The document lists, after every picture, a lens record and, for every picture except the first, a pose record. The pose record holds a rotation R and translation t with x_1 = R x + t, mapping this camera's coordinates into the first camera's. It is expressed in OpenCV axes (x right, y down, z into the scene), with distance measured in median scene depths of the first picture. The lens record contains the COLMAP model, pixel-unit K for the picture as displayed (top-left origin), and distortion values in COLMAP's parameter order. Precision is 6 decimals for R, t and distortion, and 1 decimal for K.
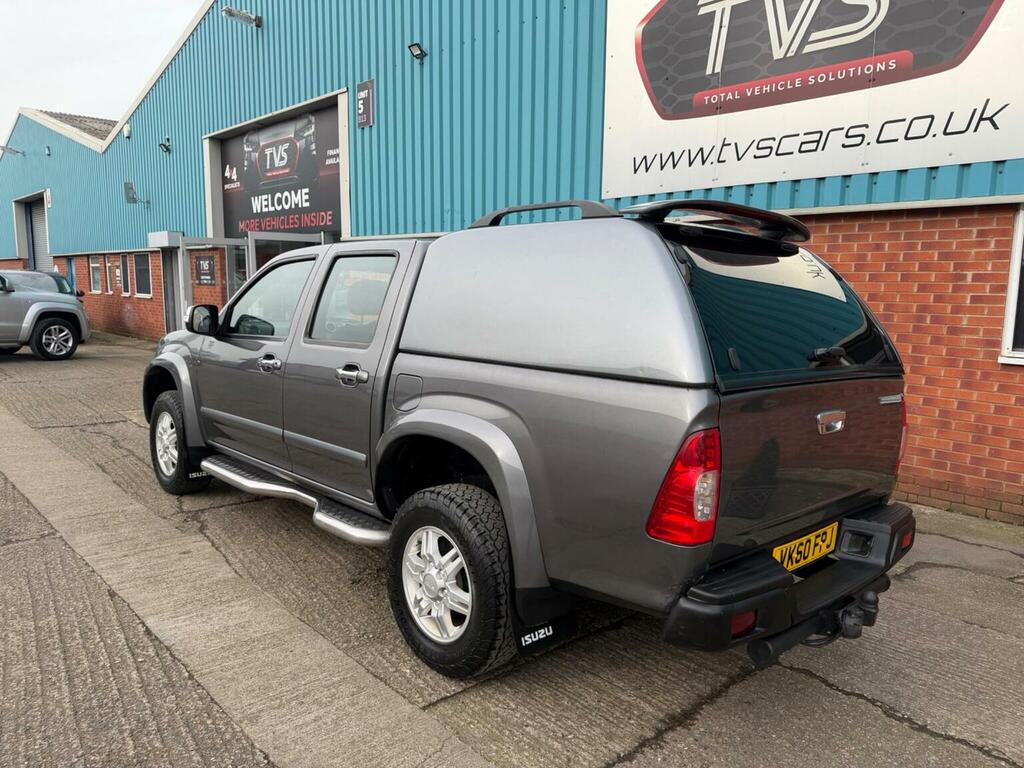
lens RADIAL K [[722.0, 0, 511.5], [0, 722.0, 385.1], [0, 0, 1]] dist [0.011227, -0.014270]
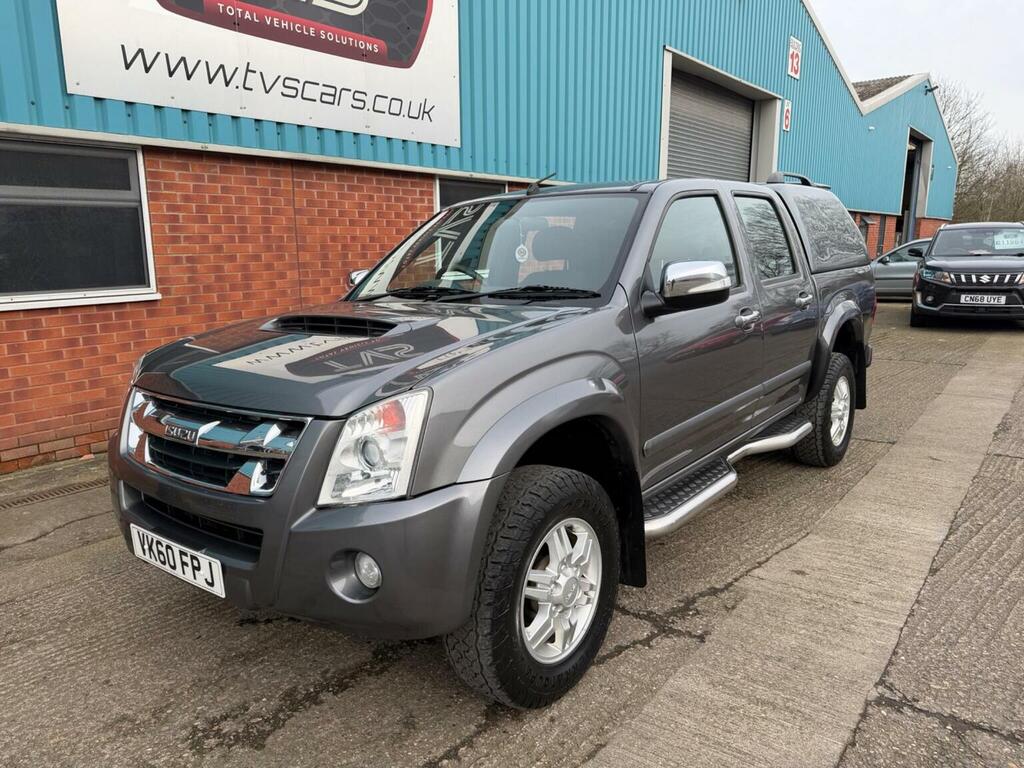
lens RADIAL K [[722.8, 0, 509.2], [0, 722.8, 383.3], [0, 0, 1]] dist [0.005129, -0.006805]
pose [[-0.142565, -0.208356, 0.967607, -0.760969], [0.143092, 0.962984, 0.228444, -0.127691], [-0.979388, 0.171025, -0.107474, 0.921867]]
